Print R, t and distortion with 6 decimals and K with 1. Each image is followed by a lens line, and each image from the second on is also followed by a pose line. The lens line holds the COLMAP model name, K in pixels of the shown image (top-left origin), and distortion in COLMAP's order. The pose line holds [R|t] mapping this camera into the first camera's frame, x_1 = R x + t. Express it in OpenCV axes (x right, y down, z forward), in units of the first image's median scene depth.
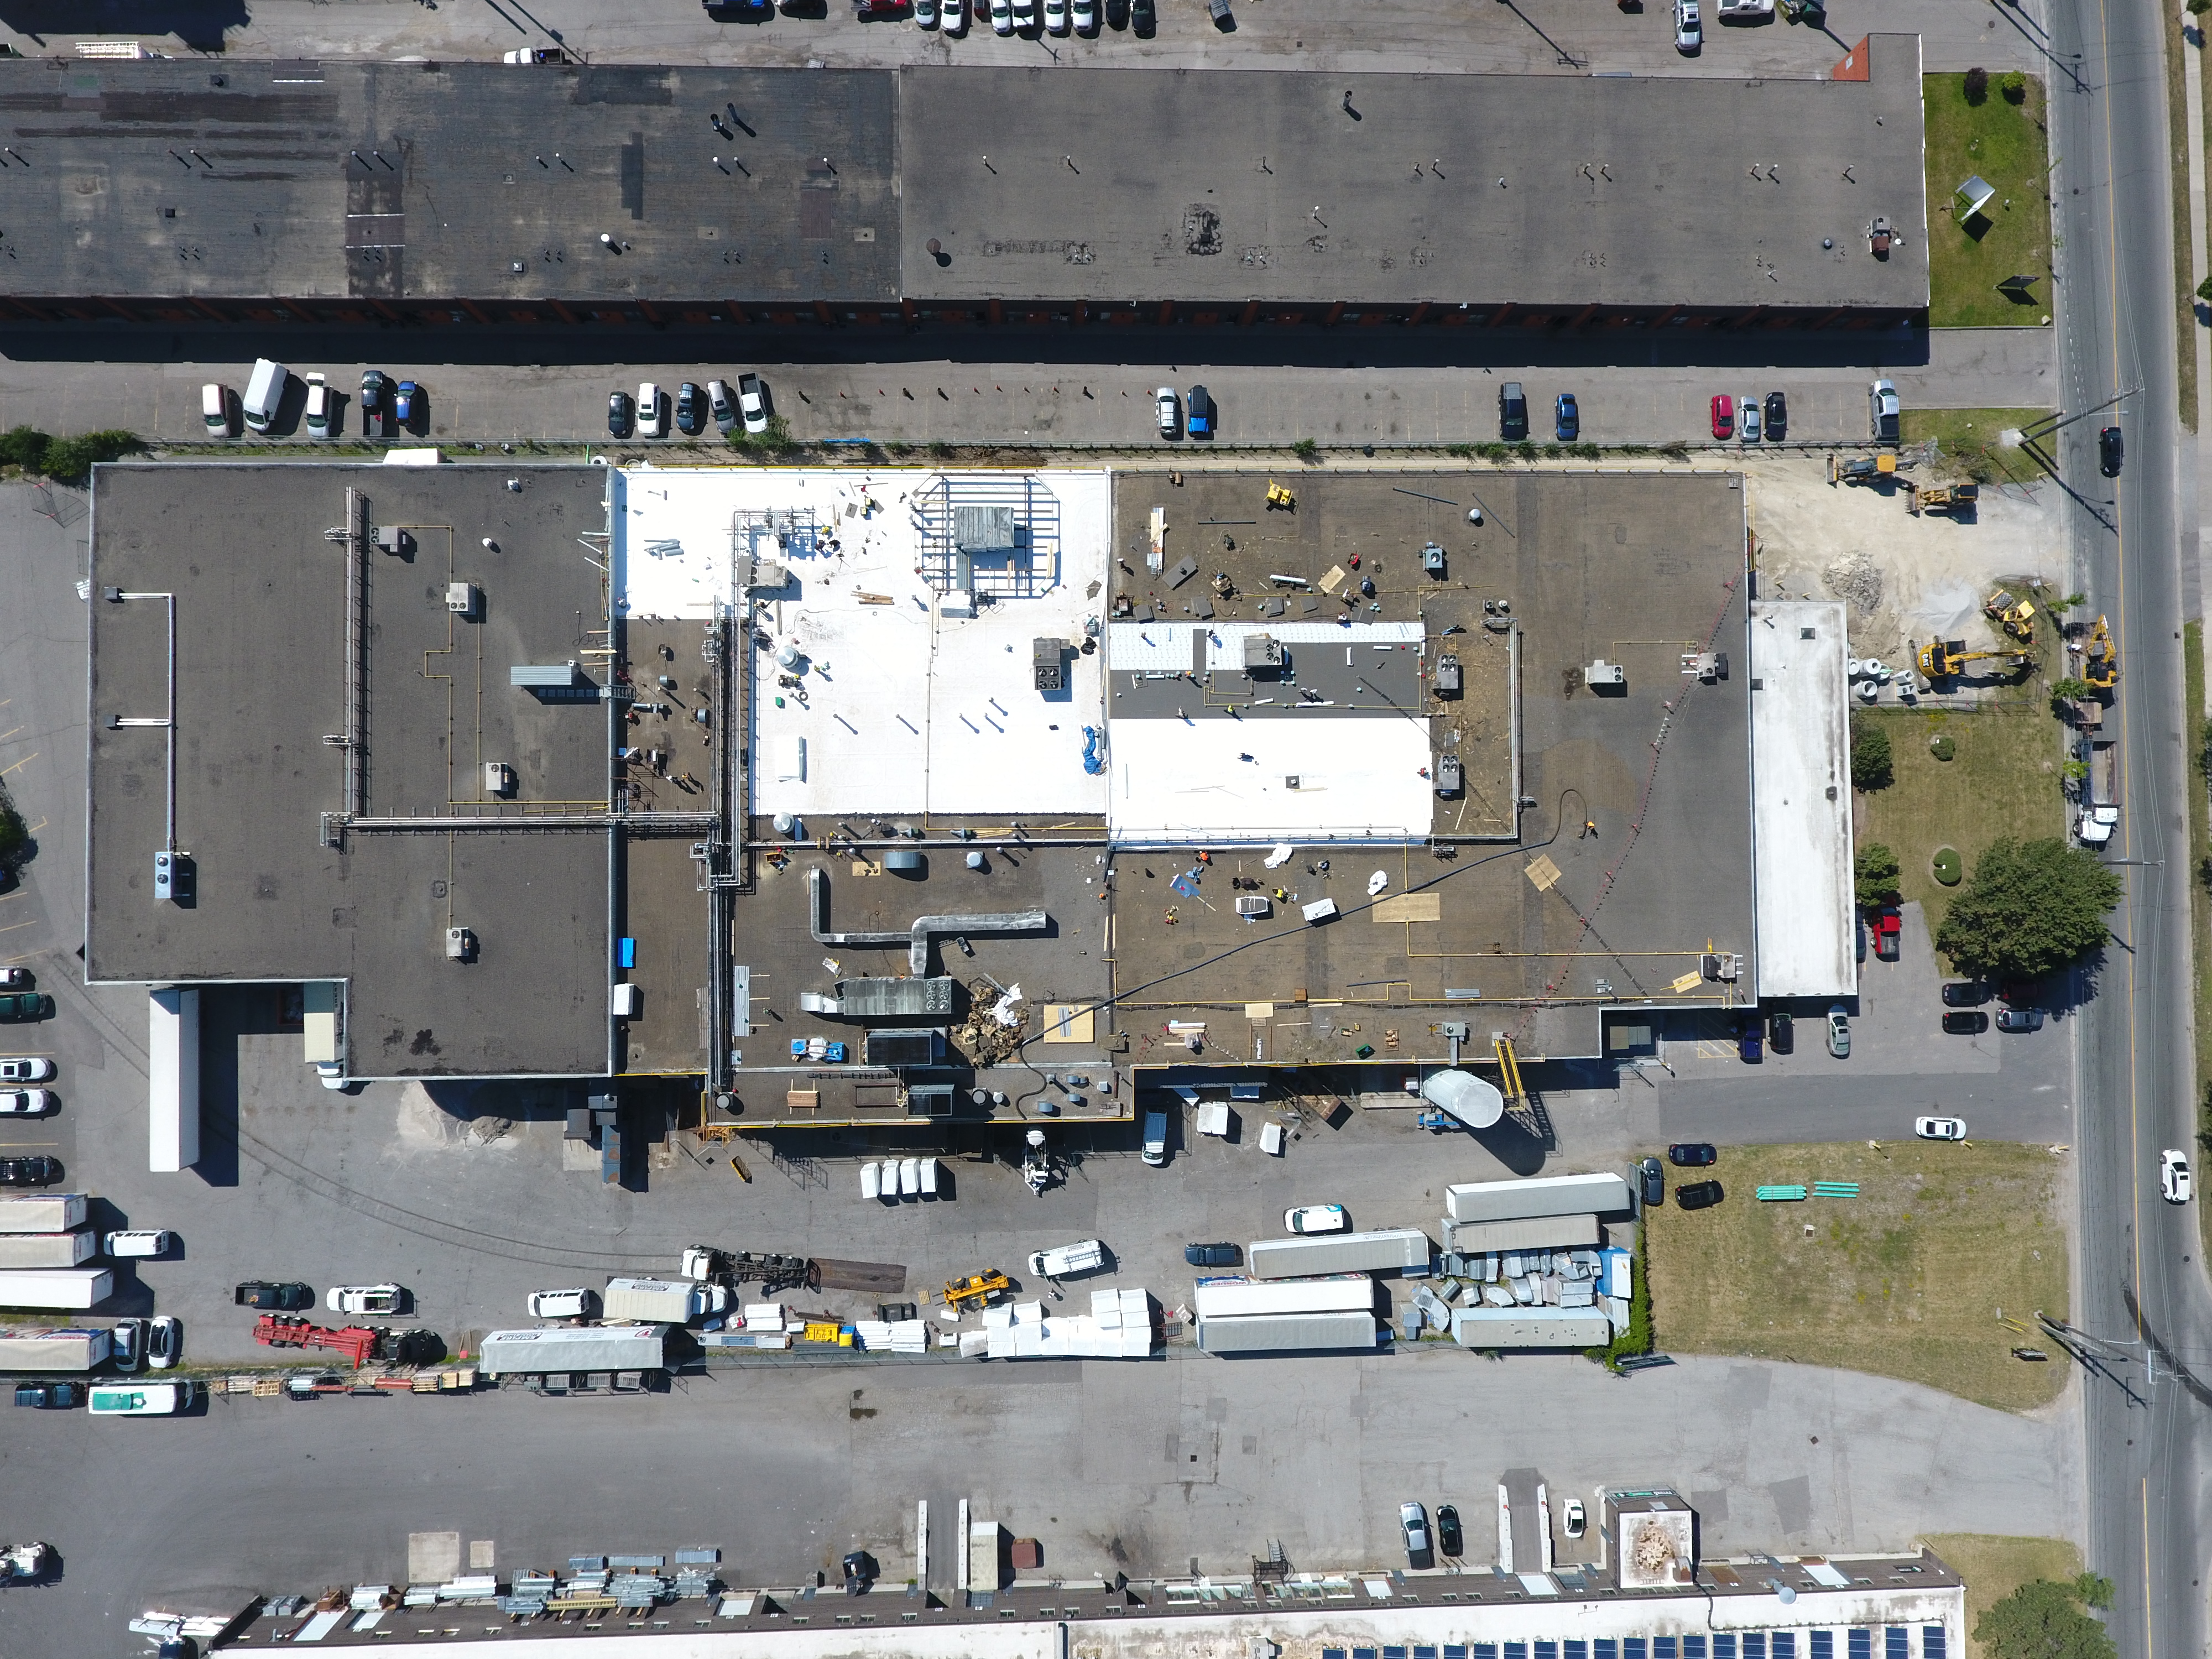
lens RADIAL K [[1293.1, 0, 1092.7], [0, 1293.1, 822.8], [0, 0, 1]] dist [-0.003520, -0.000151]
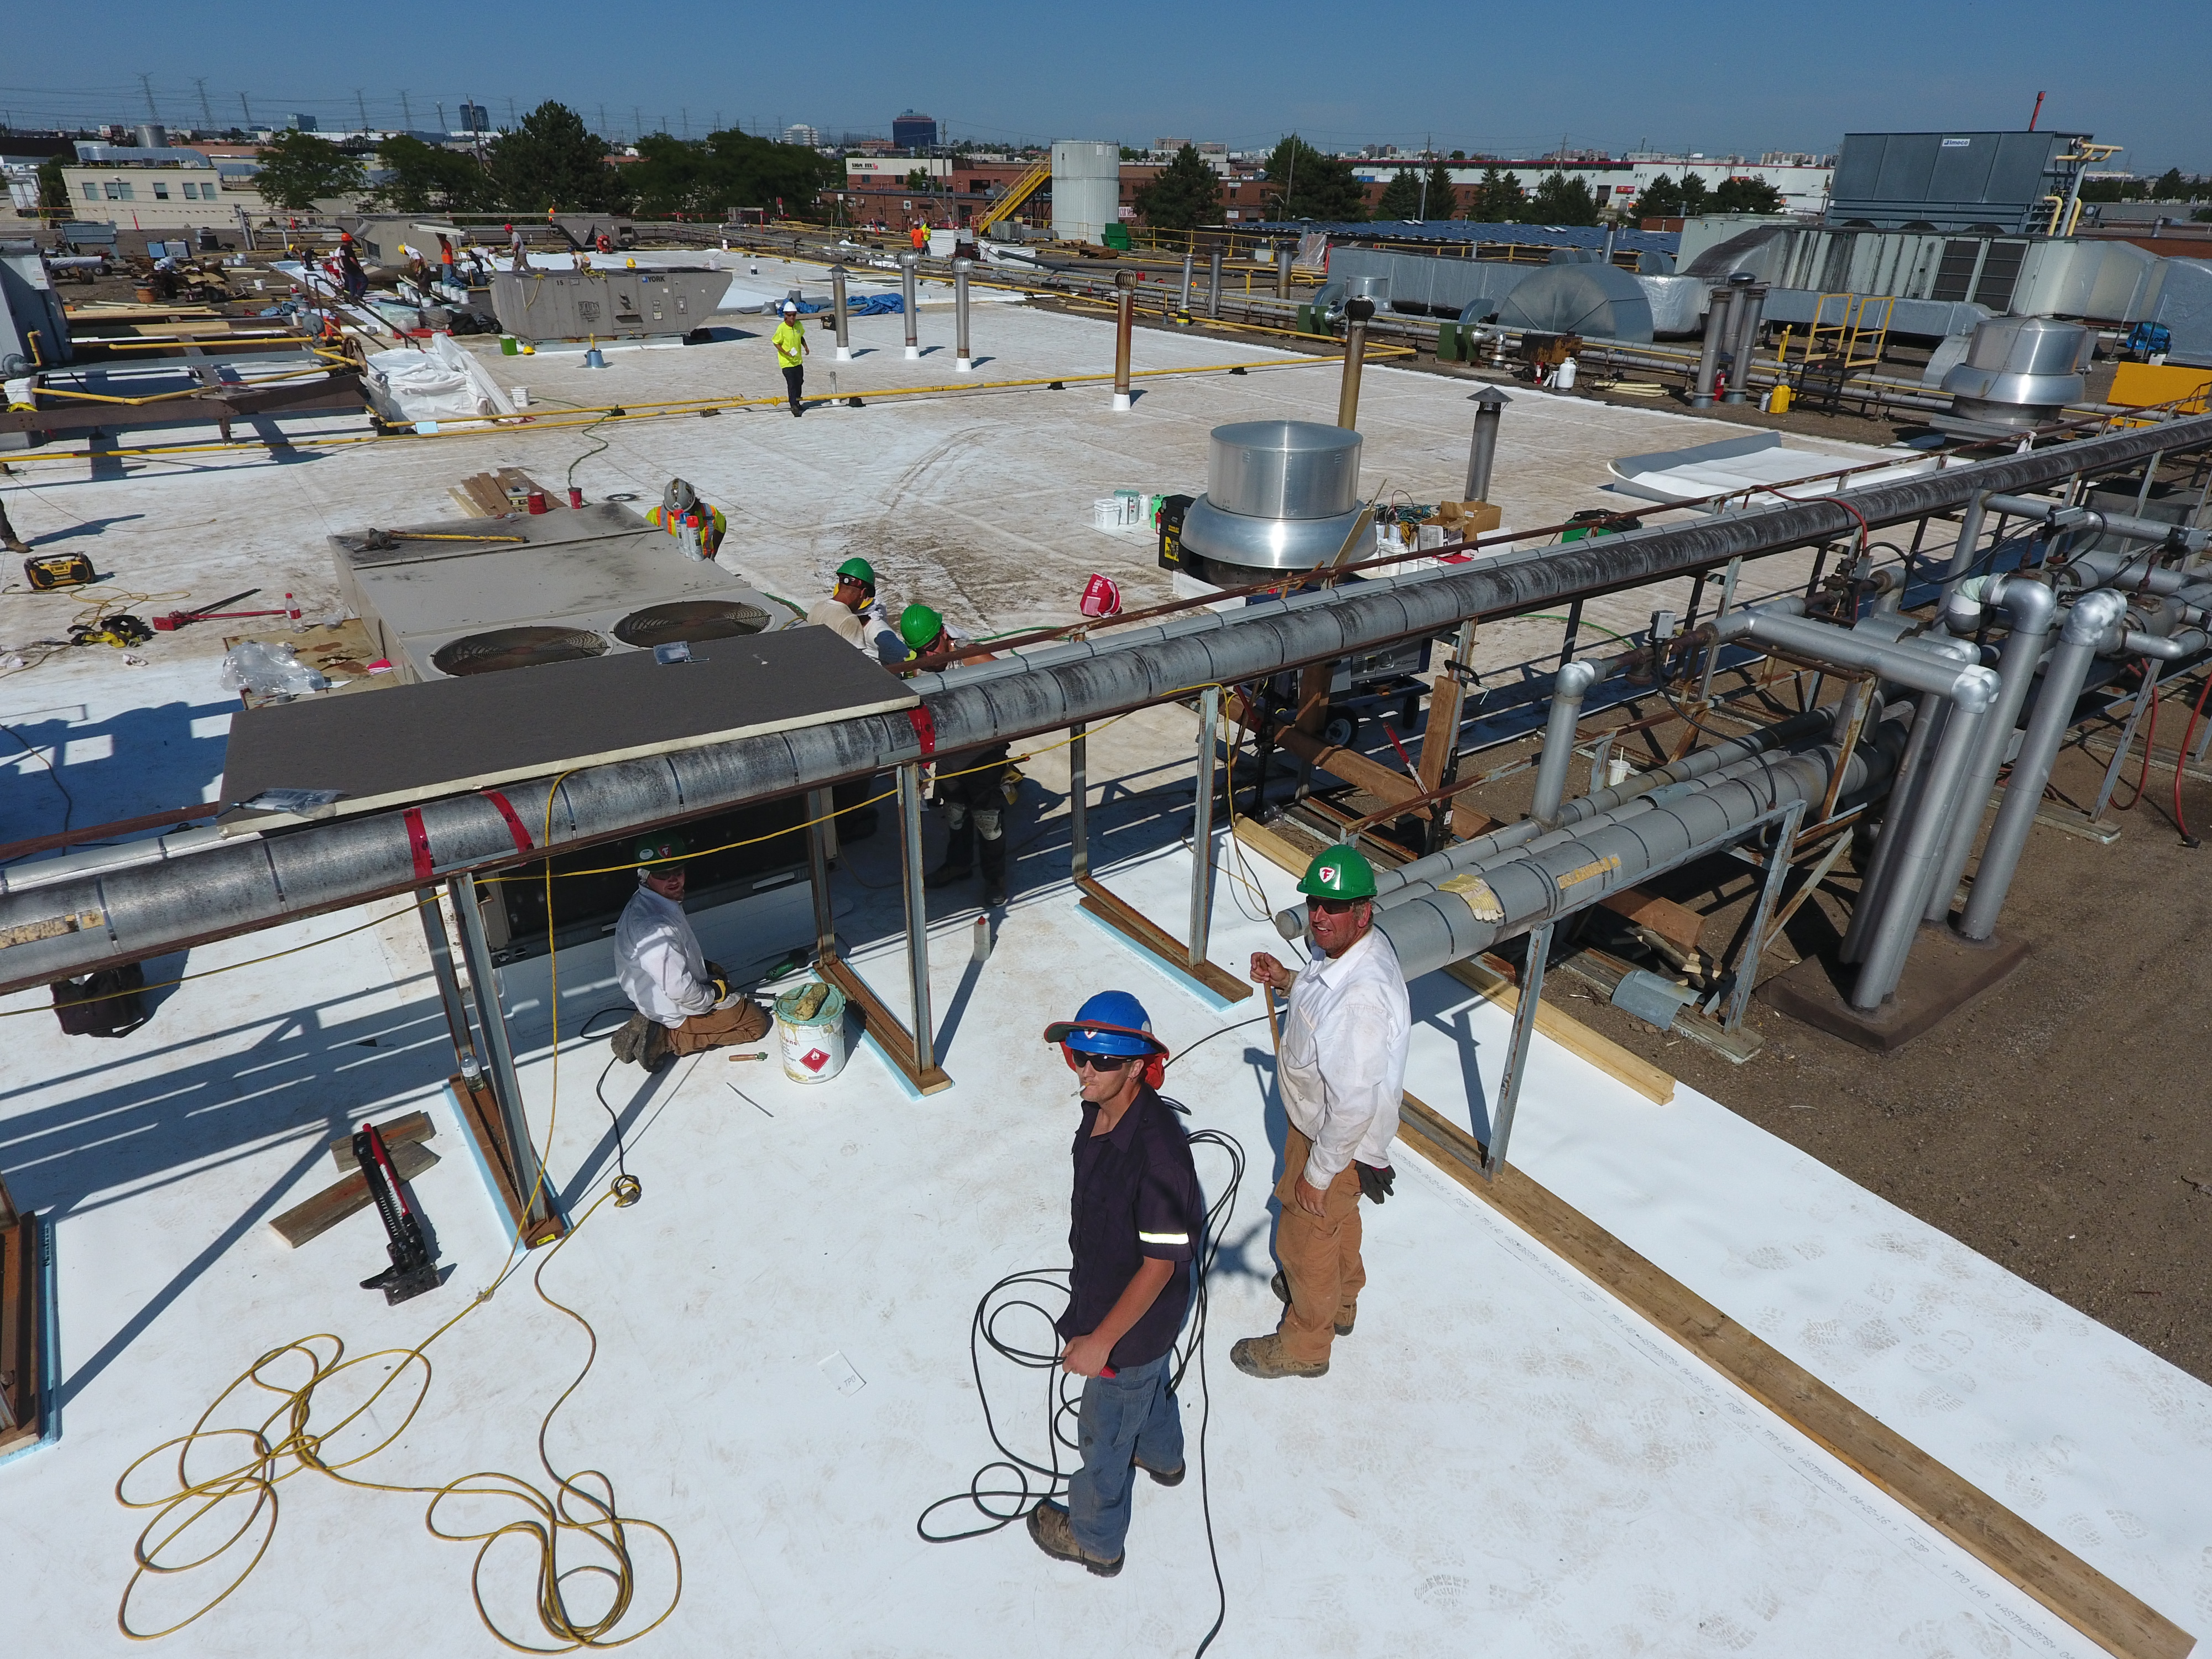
lens RADIAL K [[1293.1, 0, 1088.3], [0, 1293.1, 819.4], [0, 0, 1]] dist [-0.003520, -0.000151]
pose [[-0.566367, -0.413560, 0.712879, -0.304585], [0.822609, -0.230740, 0.519687, -0.196834], [-0.050432, 0.880754, 0.470881, 0.943996]]
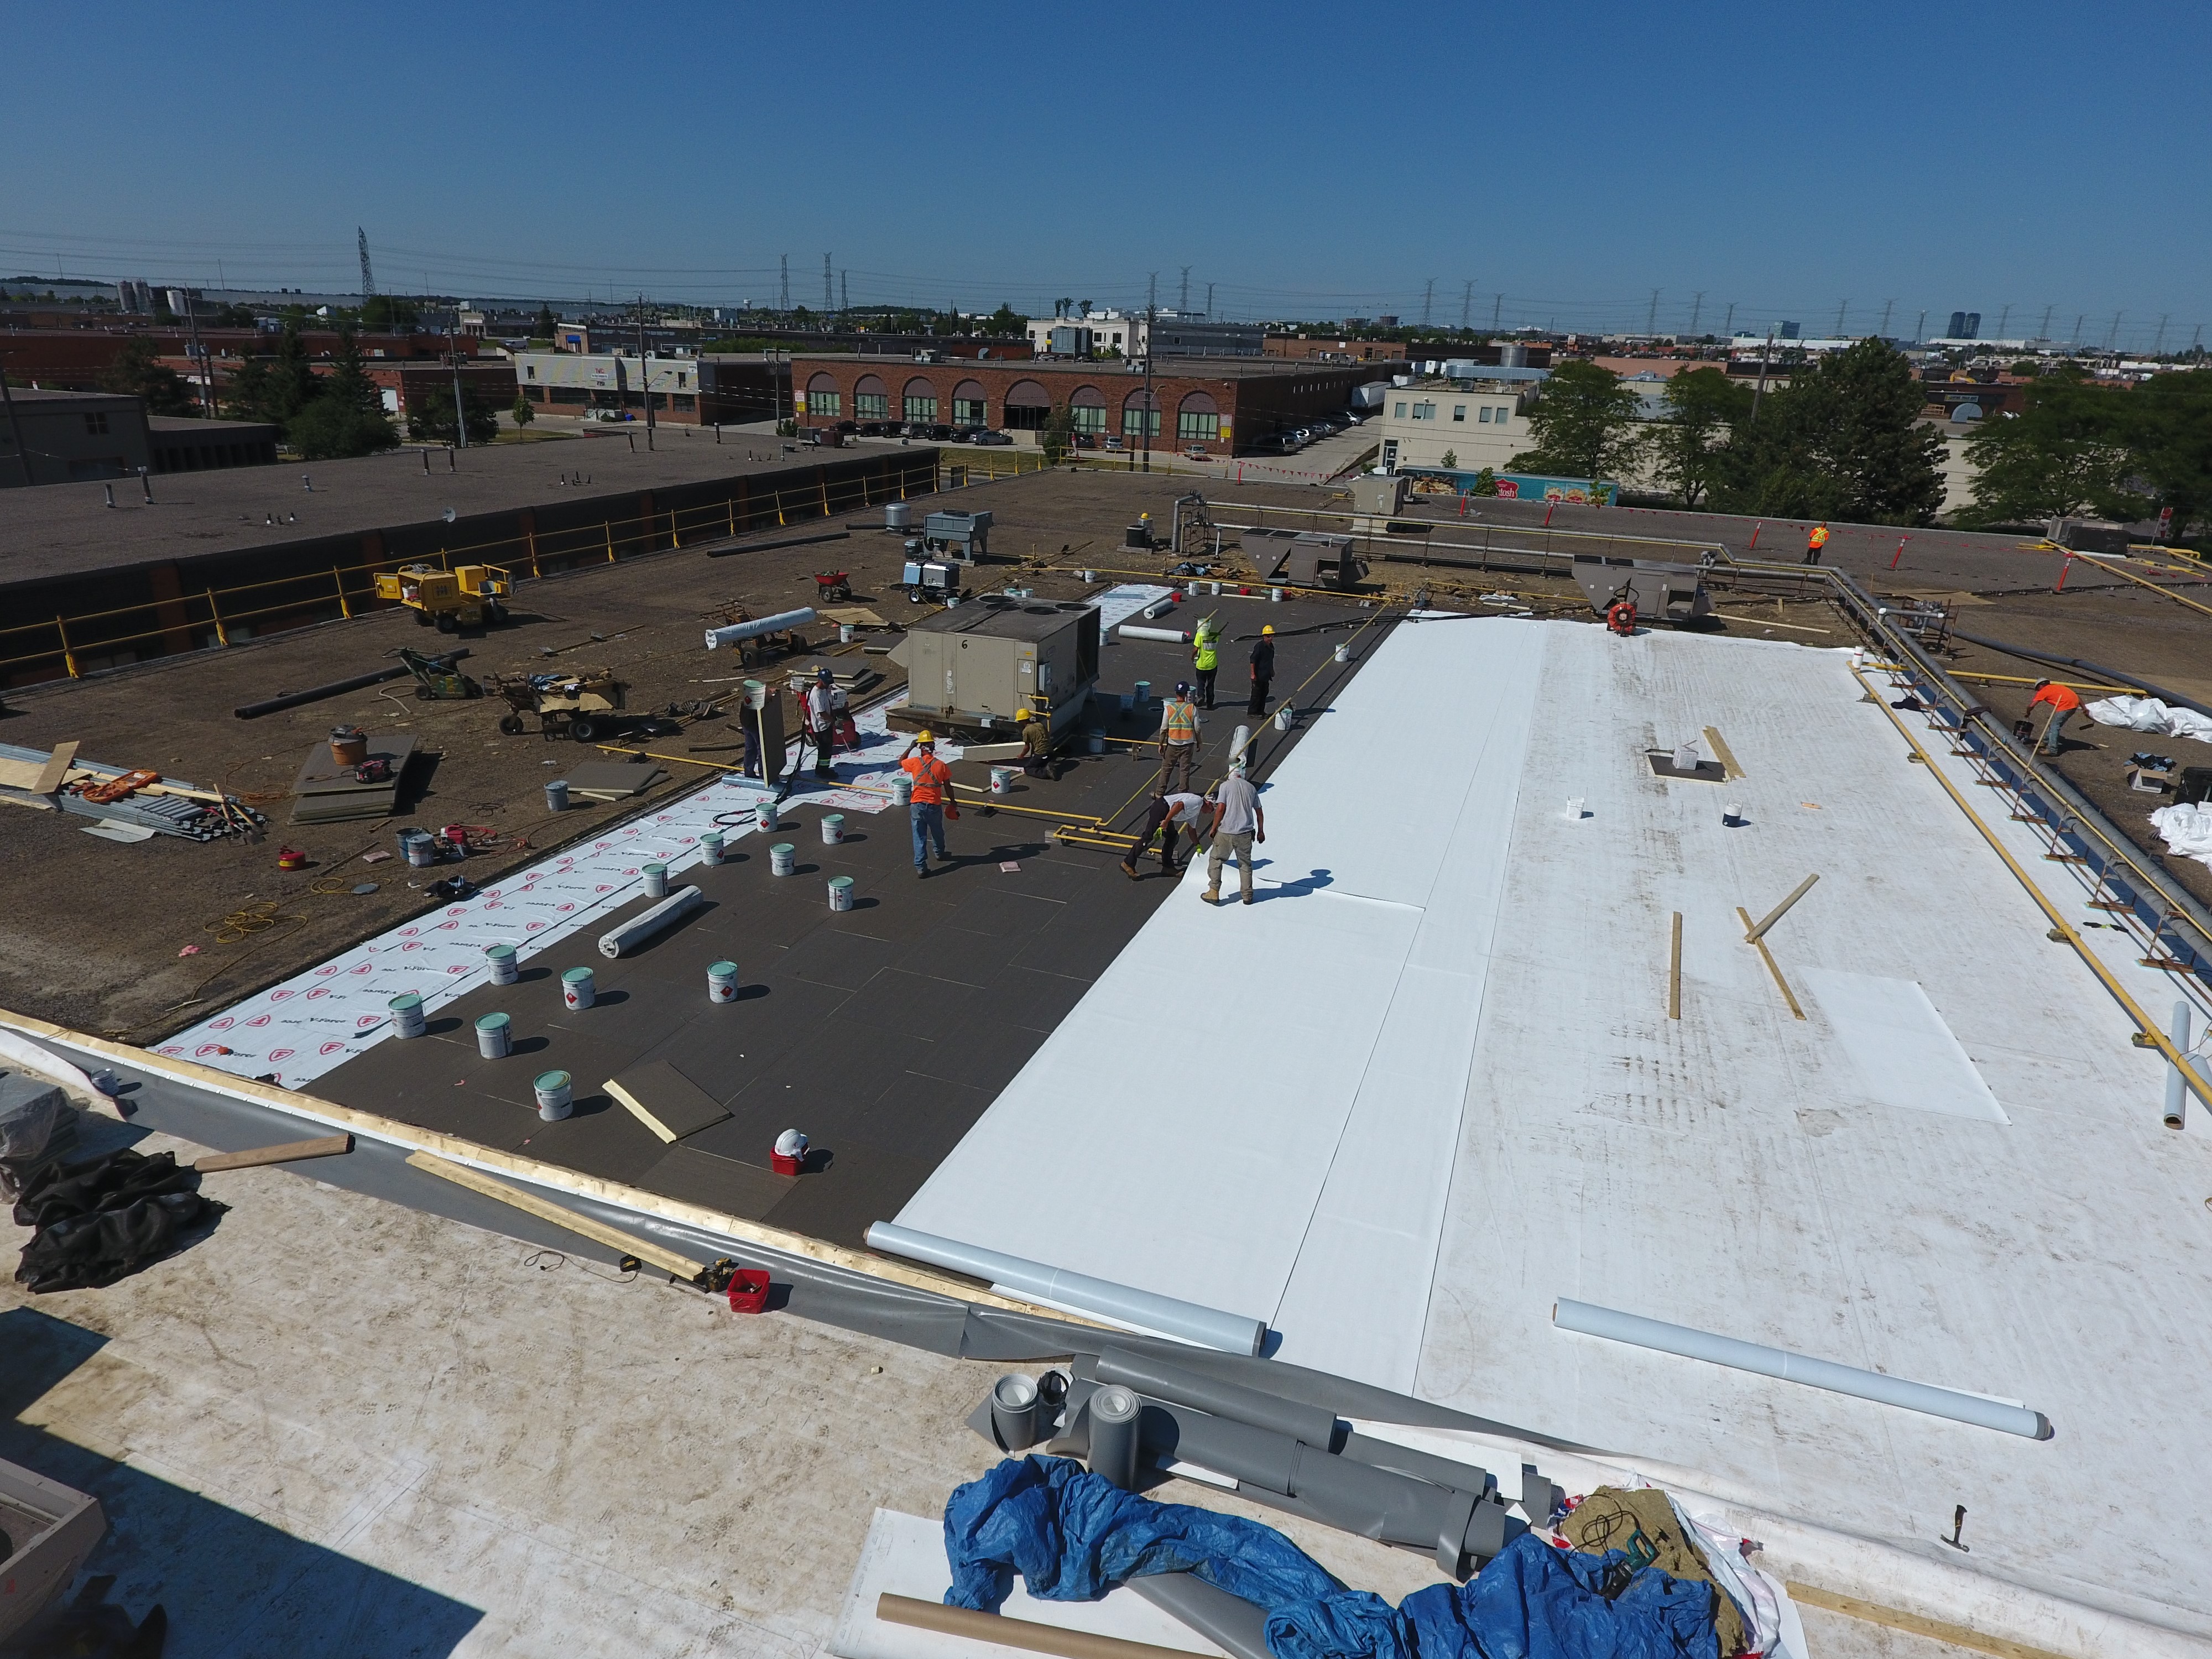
lens RADIAL K [[1293.1, 0, 1090.0], [0, 1293.1, 822.1], [0, 0, 1]] dist [-0.003520, -0.000151]
pose [[0.351807, -0.358135, 0.864853, -0.046342], [0.935470, 0.167641, -0.311113, -0.052477], [-0.033564, 0.918496, 0.394003, 0.927388]]
